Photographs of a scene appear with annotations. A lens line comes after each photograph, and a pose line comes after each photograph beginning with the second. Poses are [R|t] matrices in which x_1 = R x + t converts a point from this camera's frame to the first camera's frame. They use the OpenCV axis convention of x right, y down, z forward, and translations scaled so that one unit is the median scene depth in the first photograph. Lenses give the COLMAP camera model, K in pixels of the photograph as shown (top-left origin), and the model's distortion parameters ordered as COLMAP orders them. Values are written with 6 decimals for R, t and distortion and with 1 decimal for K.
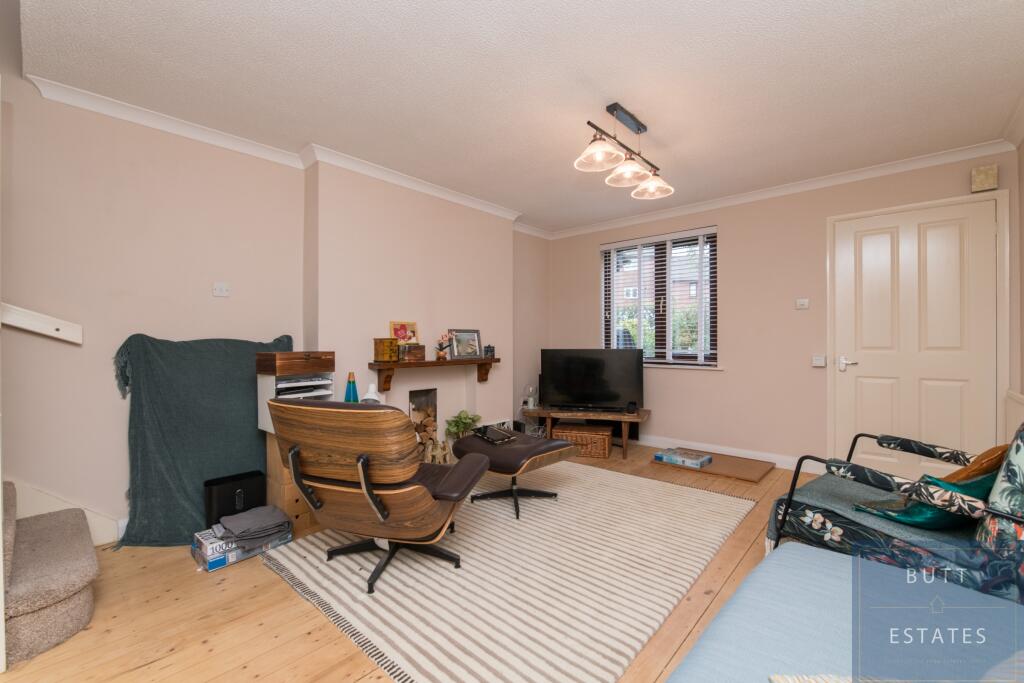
lens RADIAL K [[426.3, 0, 512.0], [0, 426.3, 341.5], [0, 0, 1]] dist [0.000279, -0.000010]
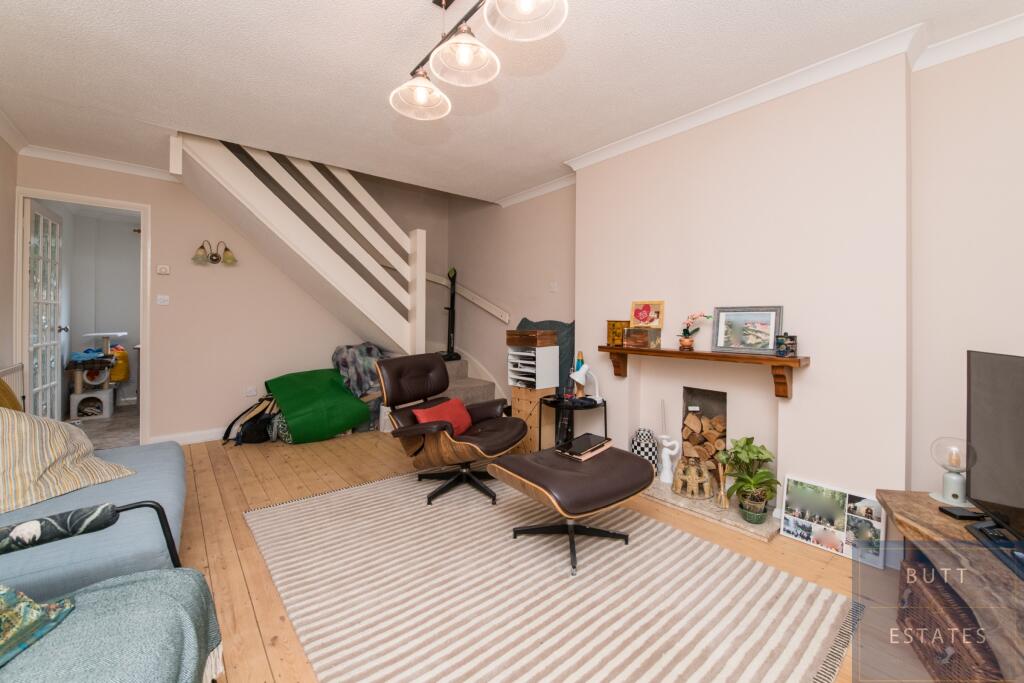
lens RADIAL K [[414.5, 0, 512.0], [0, 414.5, 341.5], [0, 0, 1]] dist [0.000023, 0.000007]
pose [[-0.147042, 0.053492, -0.987683, 0.582232], [-0.007004, 0.998455, 0.055118, -0.008971], [0.989105, 0.015022, -0.146440, 0.812473]]
